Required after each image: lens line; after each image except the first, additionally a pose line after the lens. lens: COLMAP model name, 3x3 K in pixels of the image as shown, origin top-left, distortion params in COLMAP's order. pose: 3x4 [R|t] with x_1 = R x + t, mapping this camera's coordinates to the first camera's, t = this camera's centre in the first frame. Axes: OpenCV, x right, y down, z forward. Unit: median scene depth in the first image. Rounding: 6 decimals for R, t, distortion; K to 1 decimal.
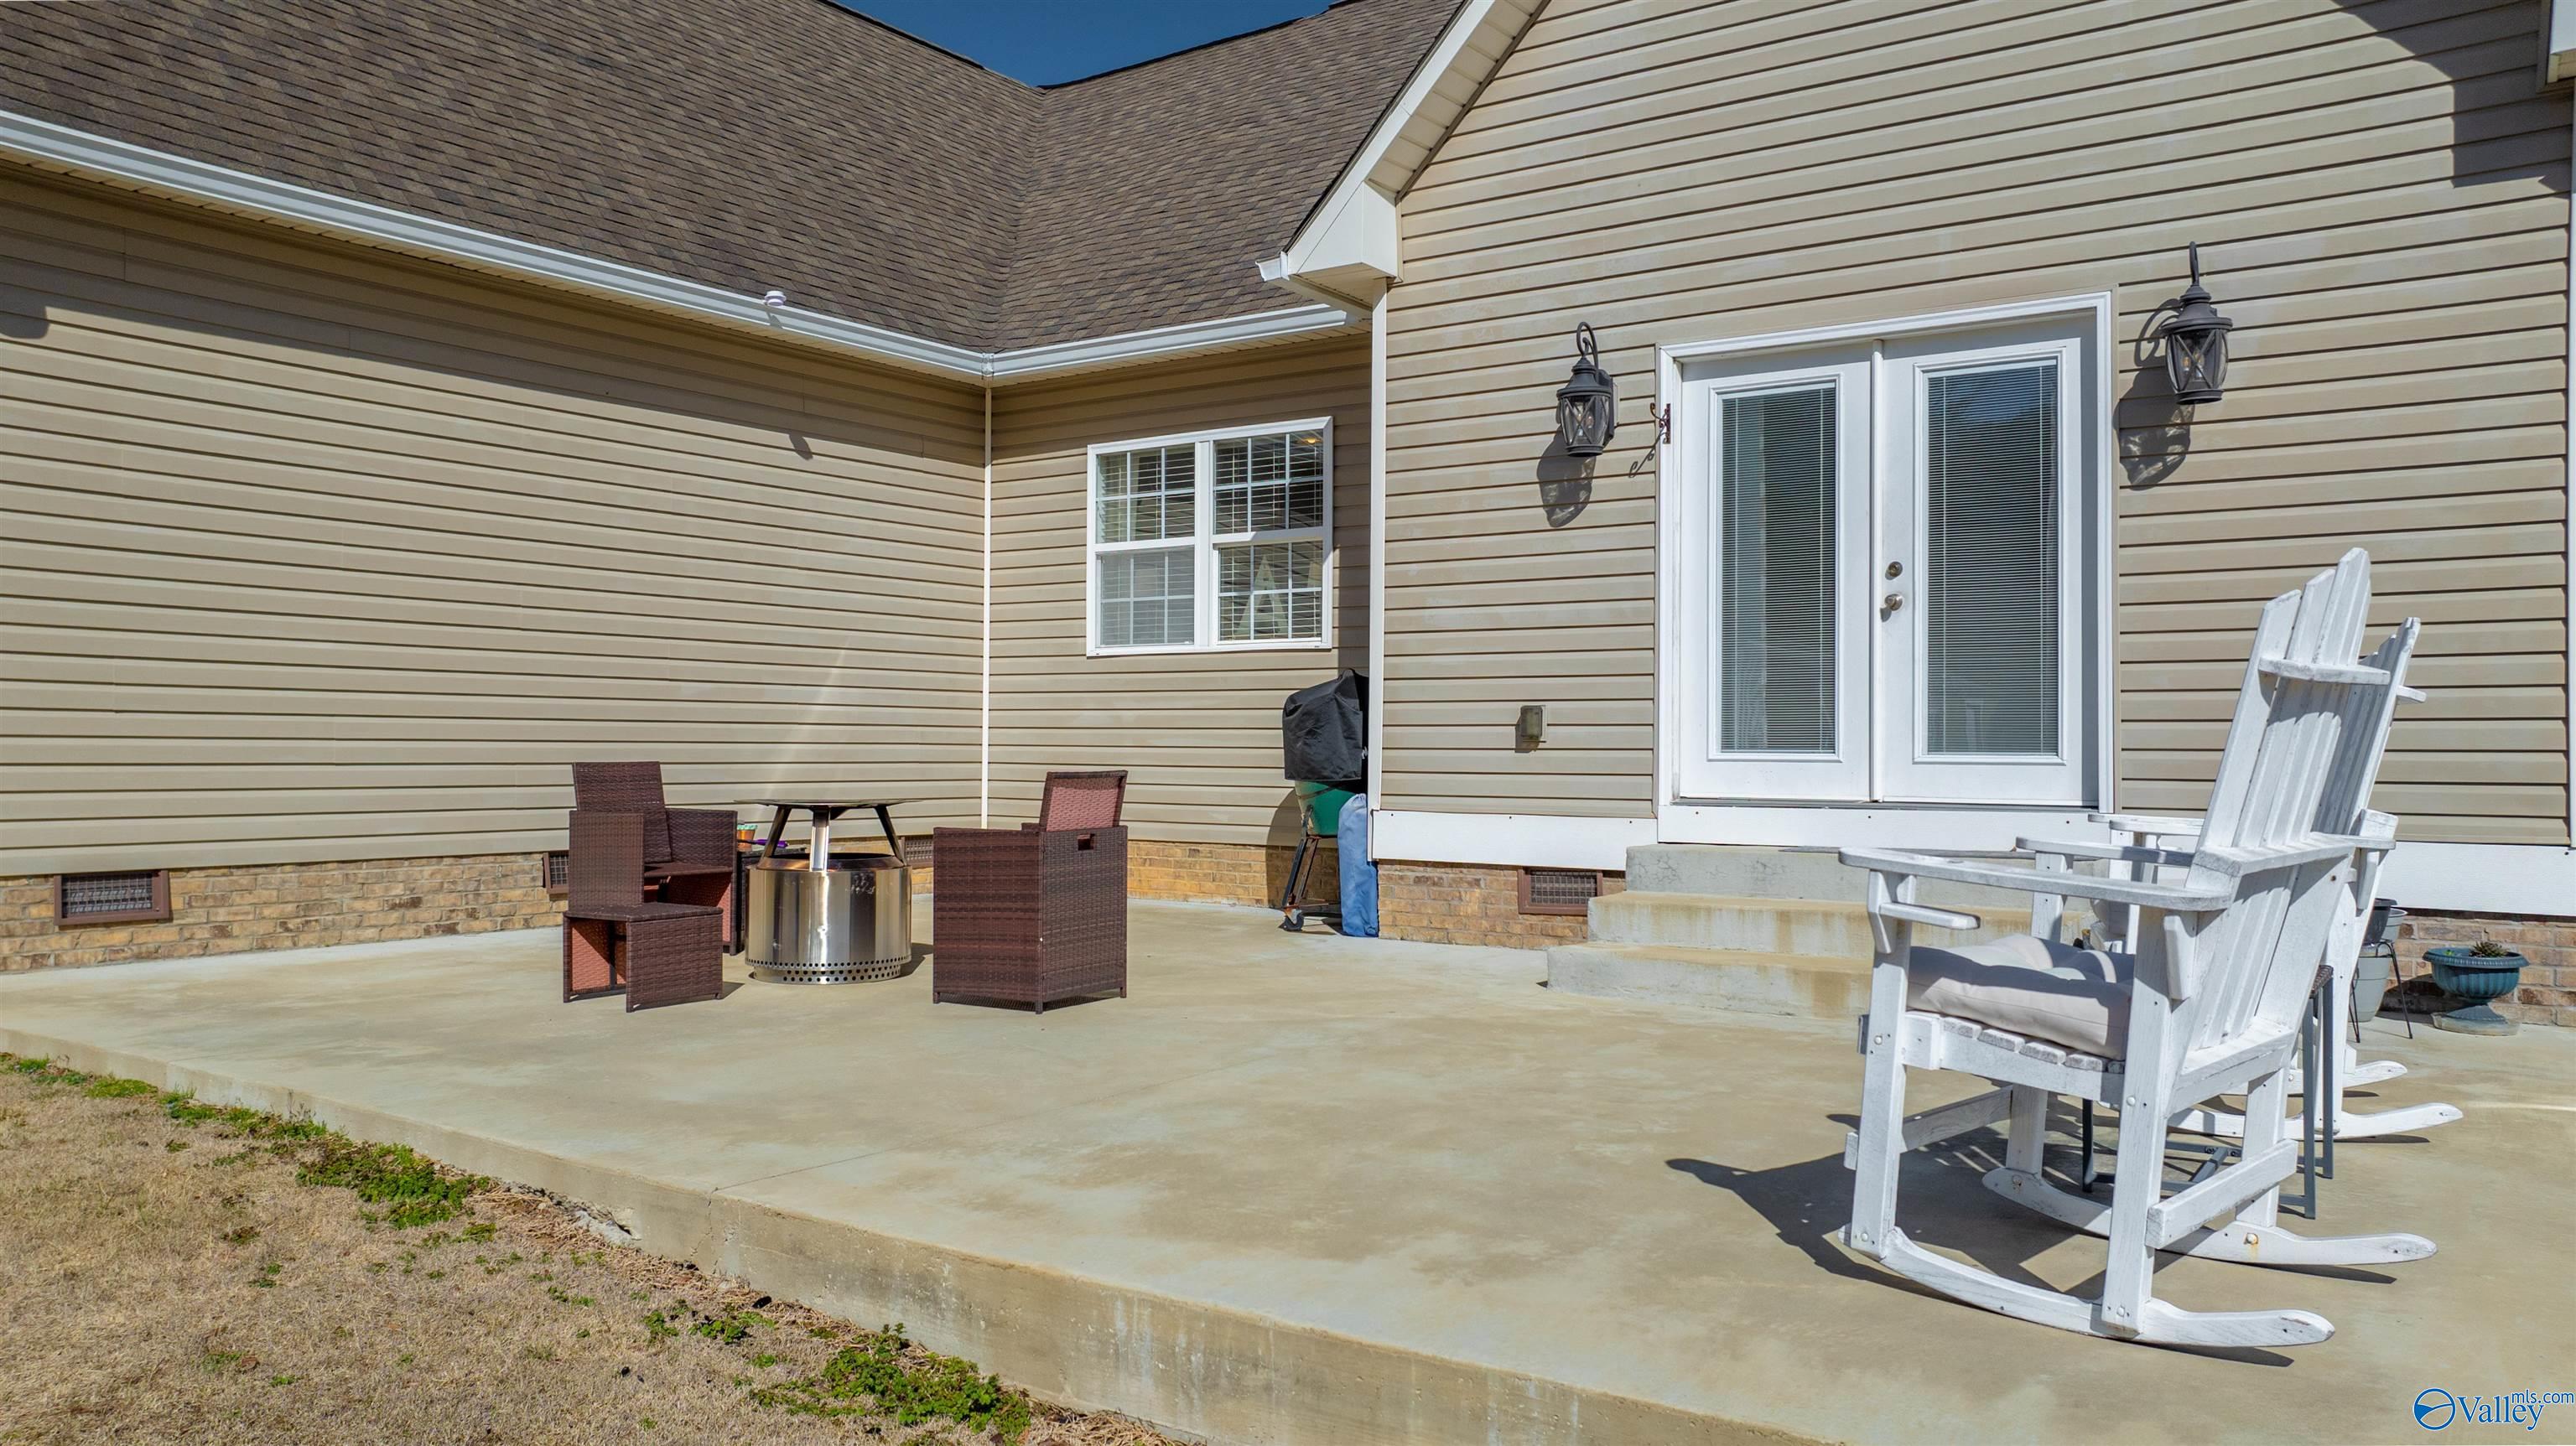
lens RADIAL K [[1795.1, 0, 1286.1], [0, 1795.1, 725.4], [0, 0, 1]] dist [-0.032916, -0.001609]
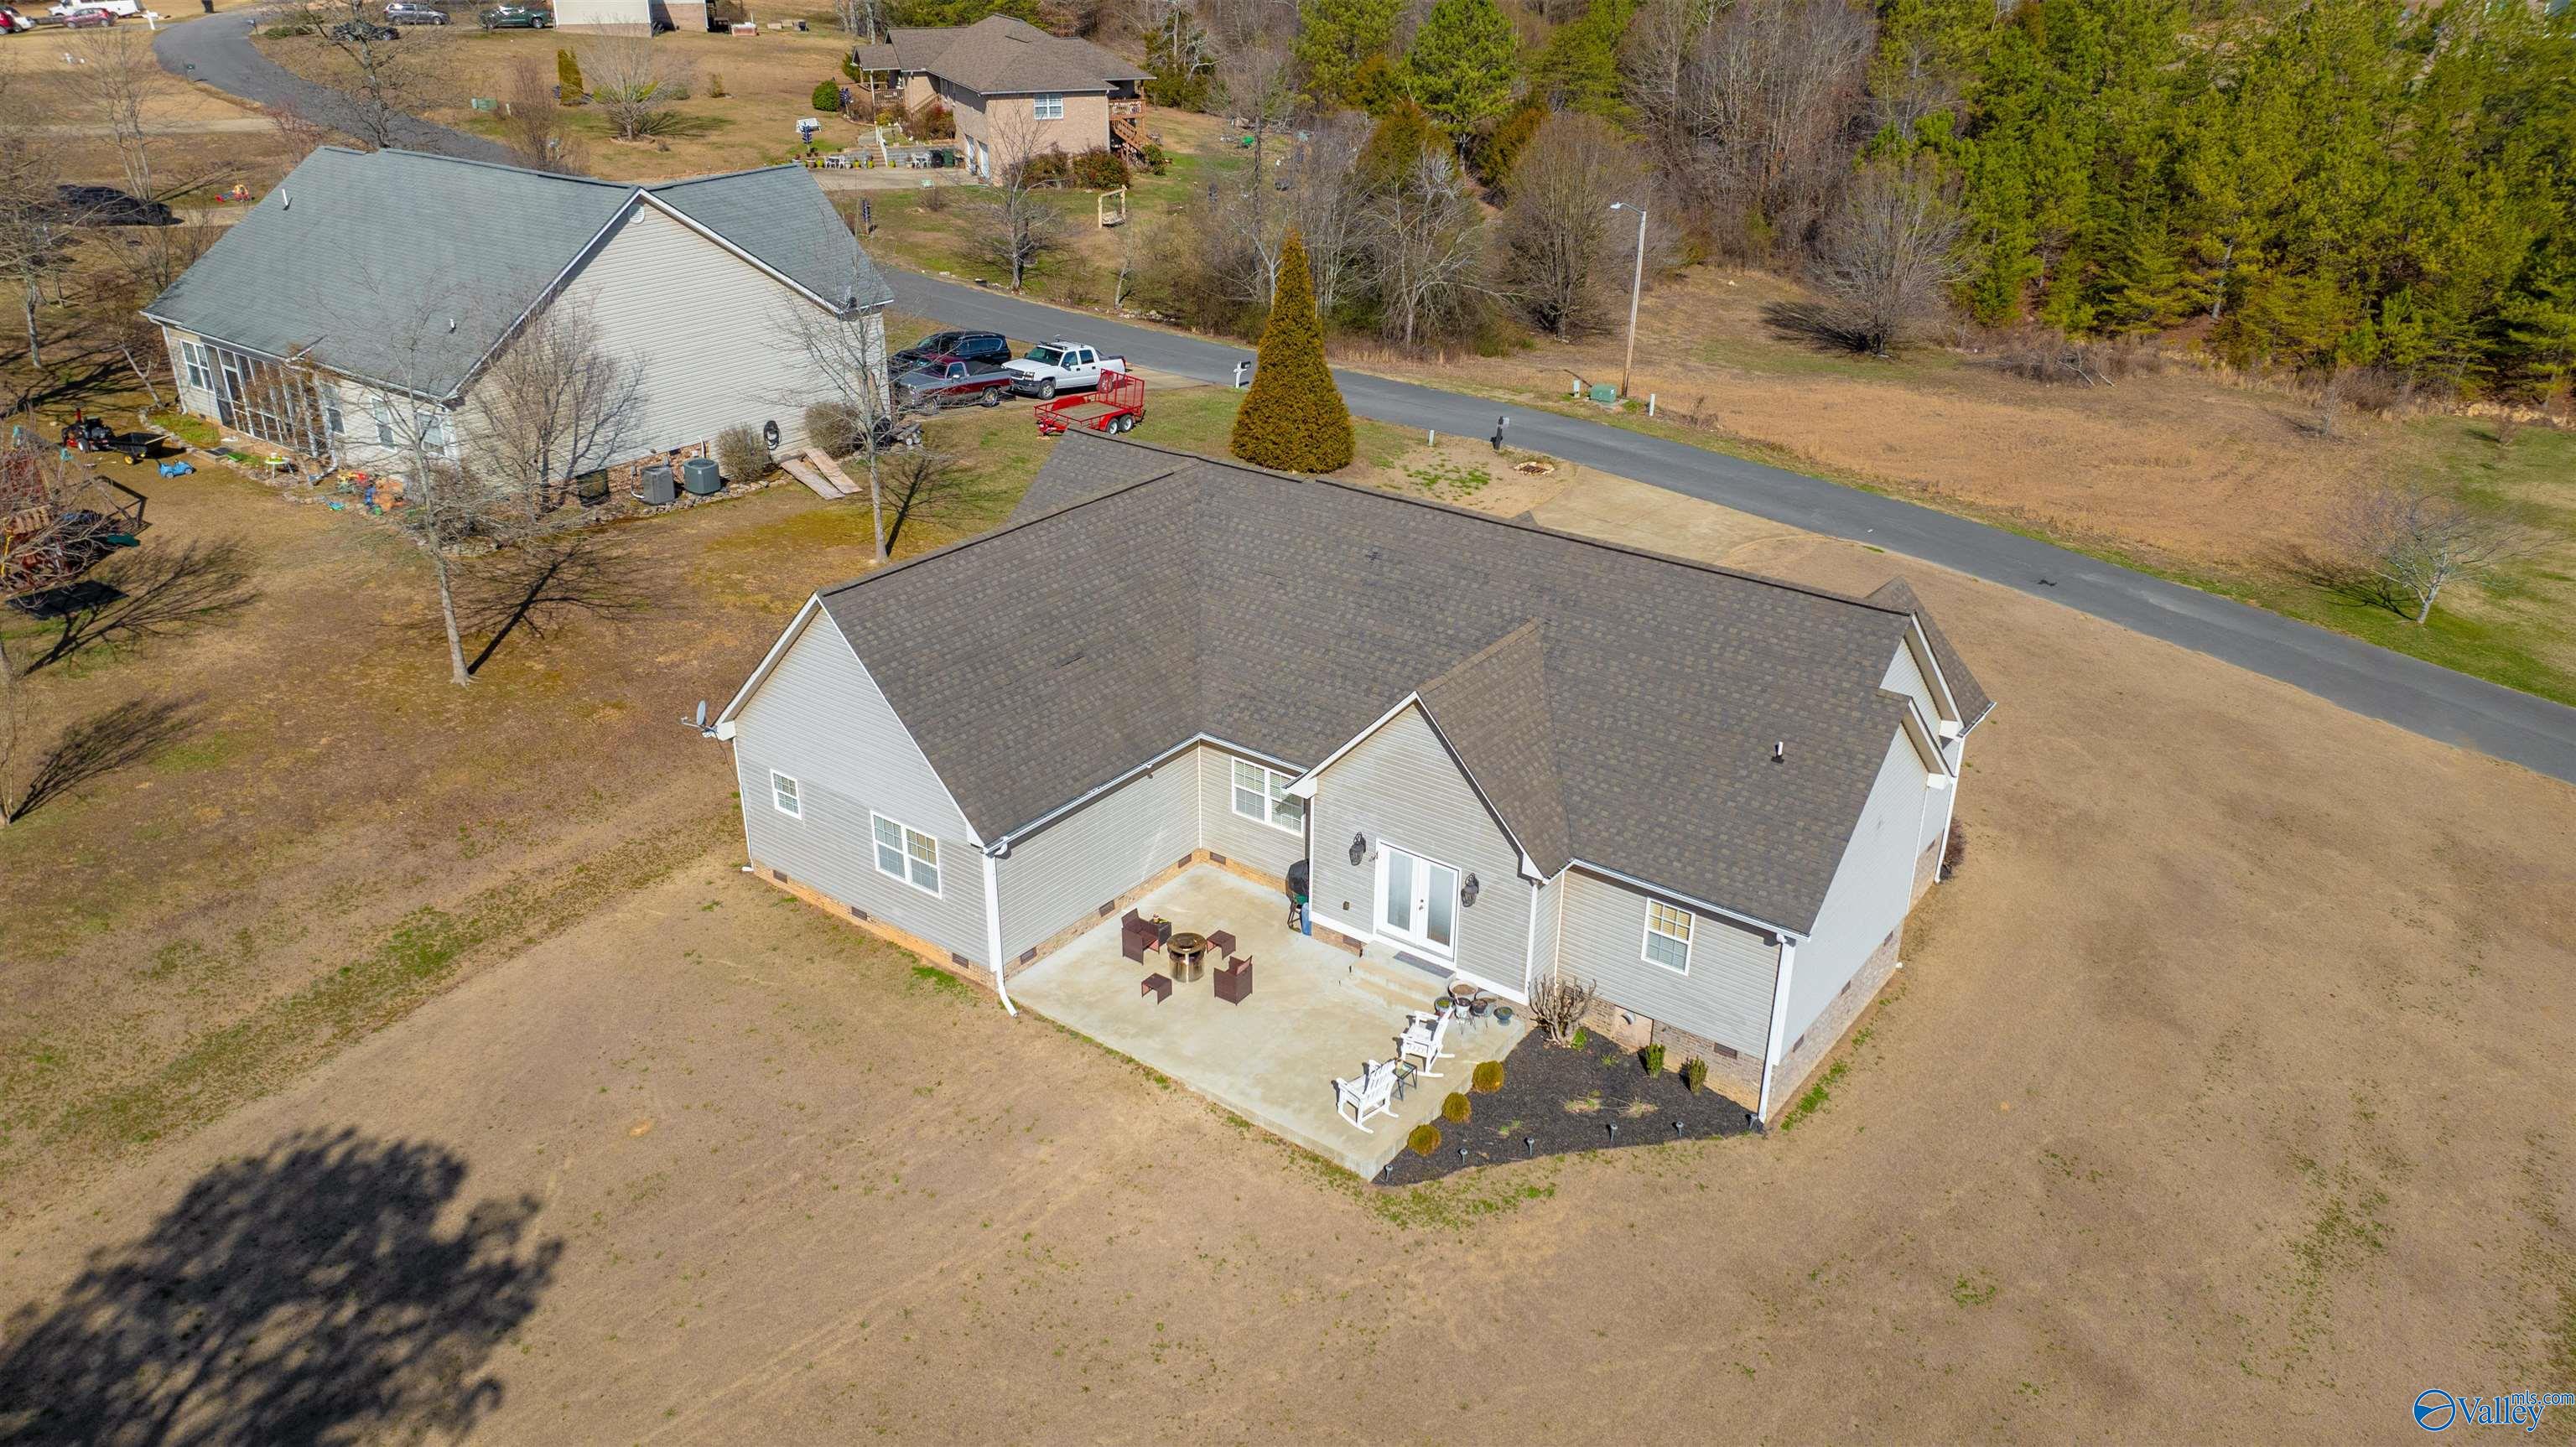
lens RADIAL K [[1795.2, 0, 1287.2], [0, 1795.2, 725.2], [0, 0, 1]] dist [-0.032916, -0.001609]
pose [[0.999566, 0.017305, -0.023826, 0.092344], [-0.005591, 0.905921, 0.423410, -2.159774], [0.028912, -0.423093, 0.905625, -2.621720]]
